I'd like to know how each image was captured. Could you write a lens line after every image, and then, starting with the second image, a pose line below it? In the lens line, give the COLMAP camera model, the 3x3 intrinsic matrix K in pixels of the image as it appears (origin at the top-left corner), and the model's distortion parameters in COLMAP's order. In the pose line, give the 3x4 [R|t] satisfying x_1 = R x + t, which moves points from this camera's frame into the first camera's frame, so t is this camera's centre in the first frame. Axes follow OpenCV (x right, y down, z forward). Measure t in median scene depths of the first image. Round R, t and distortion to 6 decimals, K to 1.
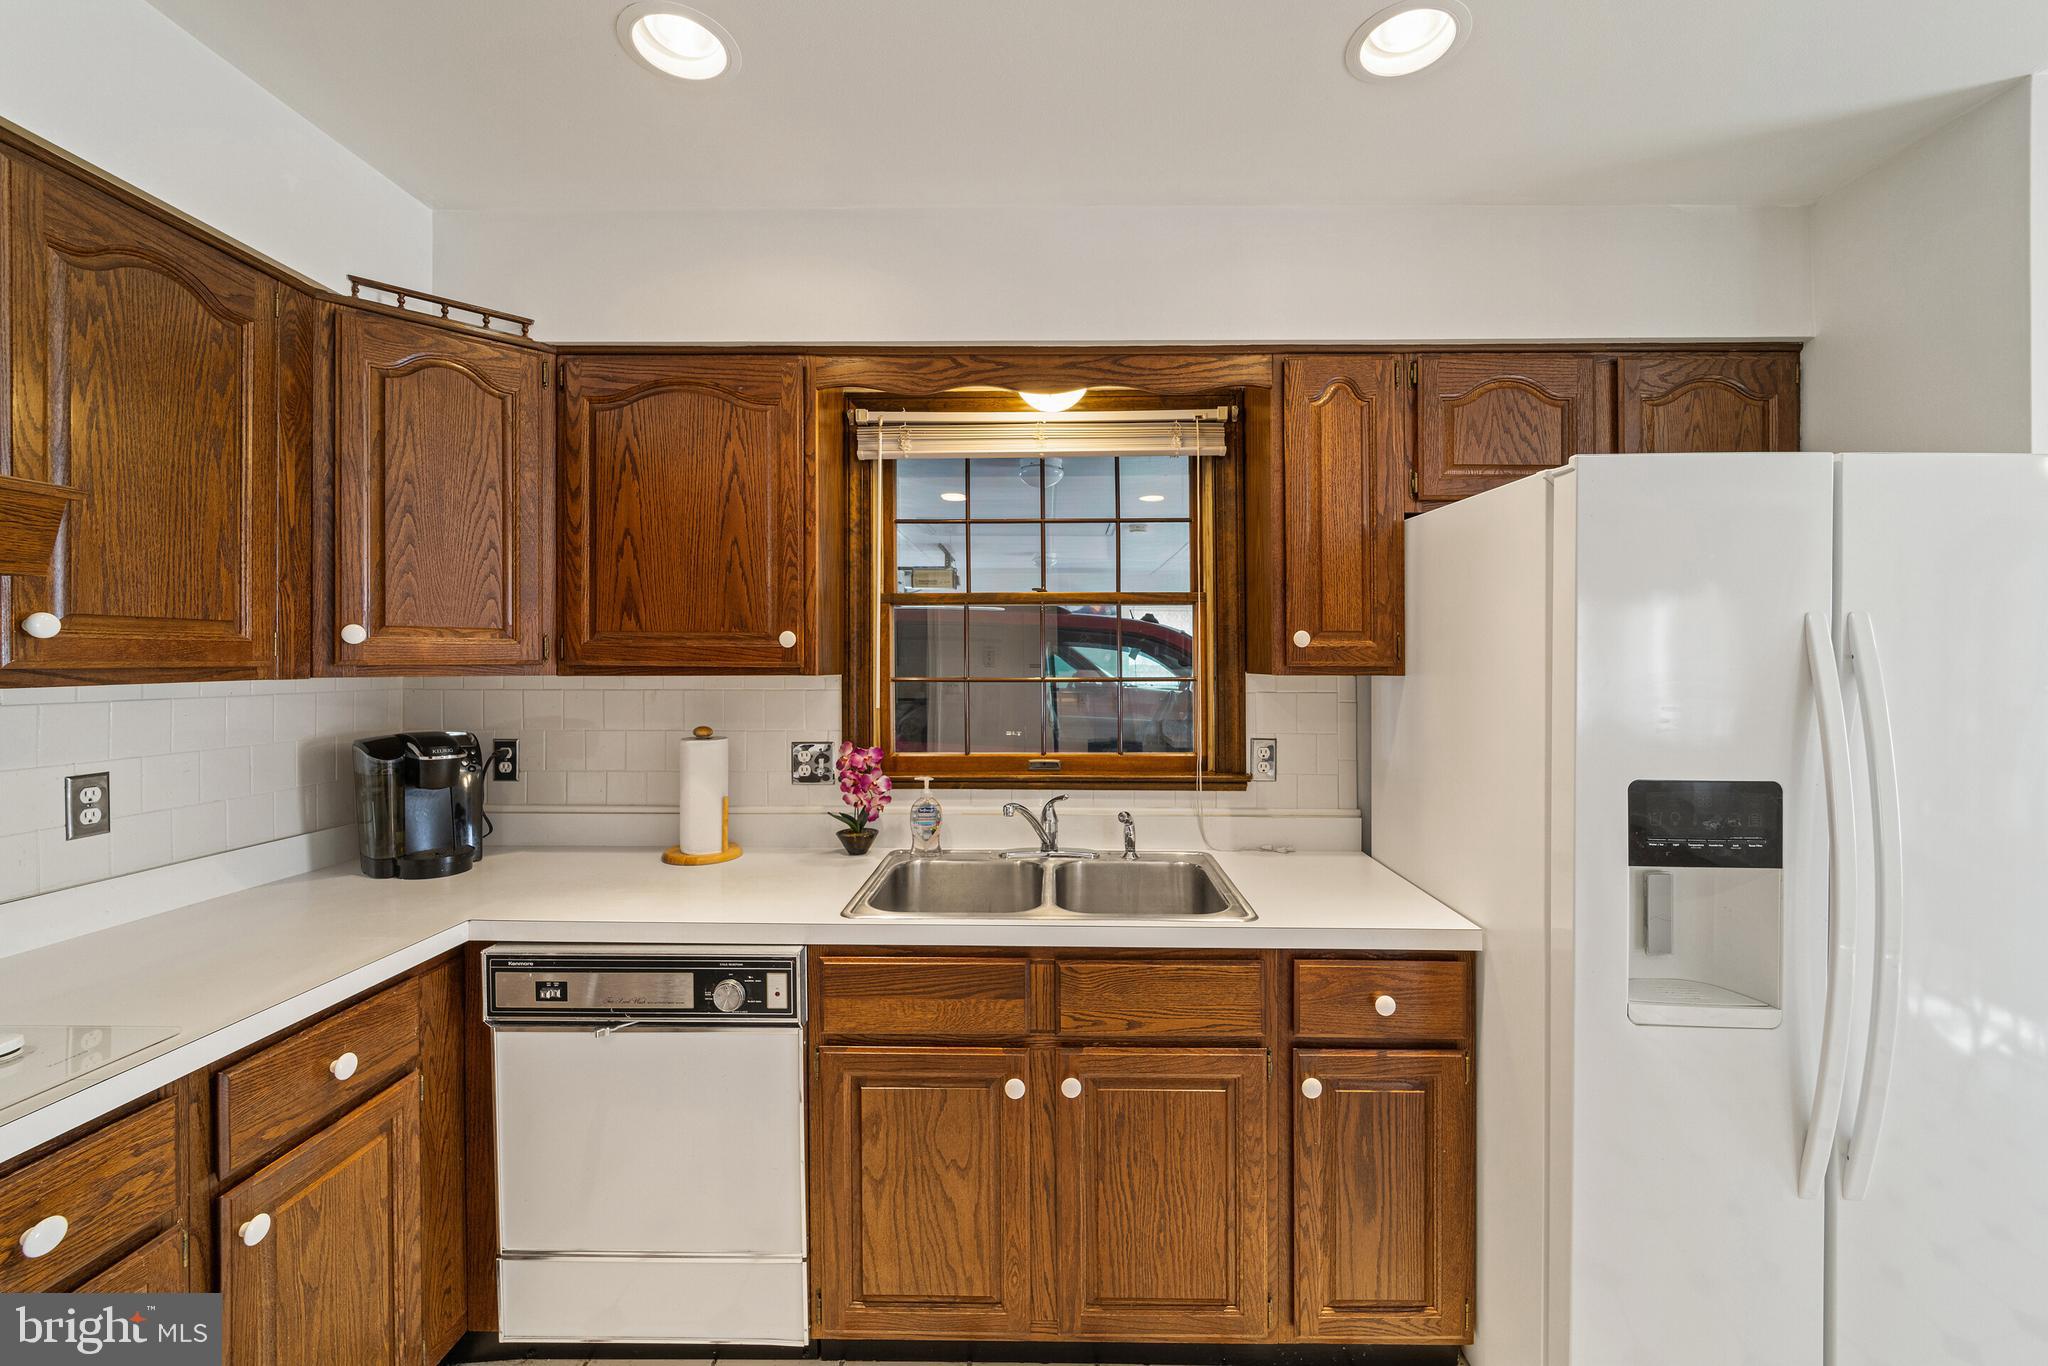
lens RADIAL K [[830.5, 0, 1029.6], [0, 830.5, 660.9], [0, 0, 1]] dist [0.000239, -0.000490]
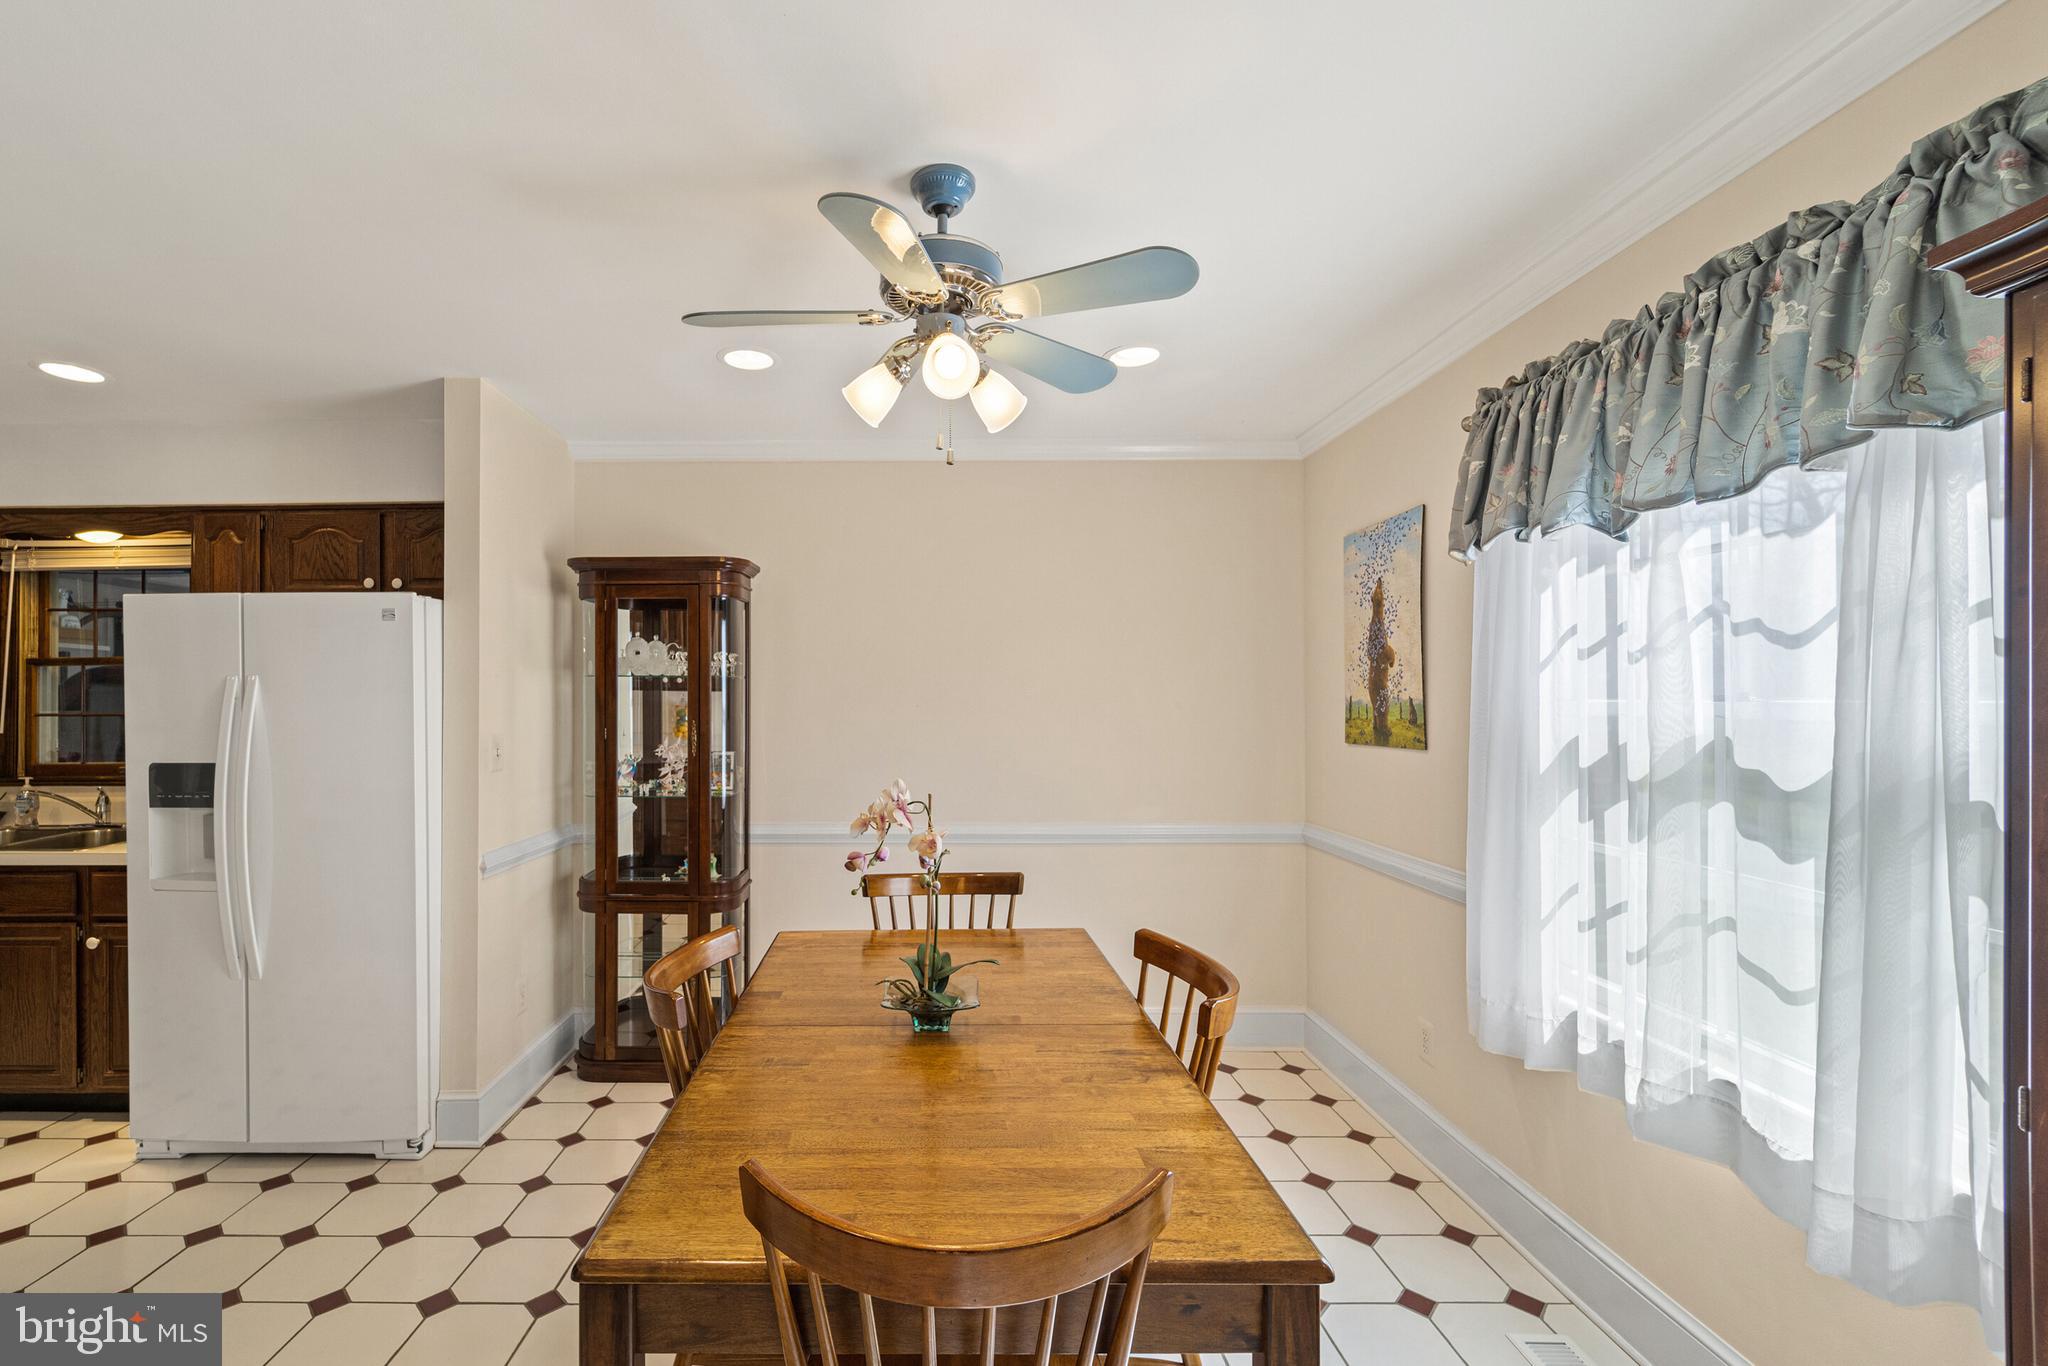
lens RADIAL K [[890.9, 0, 908.2], [0, 890.9, 693.6], [0, 0, 1]] dist [-0.001461, -0.000364]
pose [[0.999924, -0.007496, -0.009792, 1.772310], [0.007410, 0.999934, -0.008798, 0.010661], [0.009857, 0.008725, 0.999913, -0.743863]]
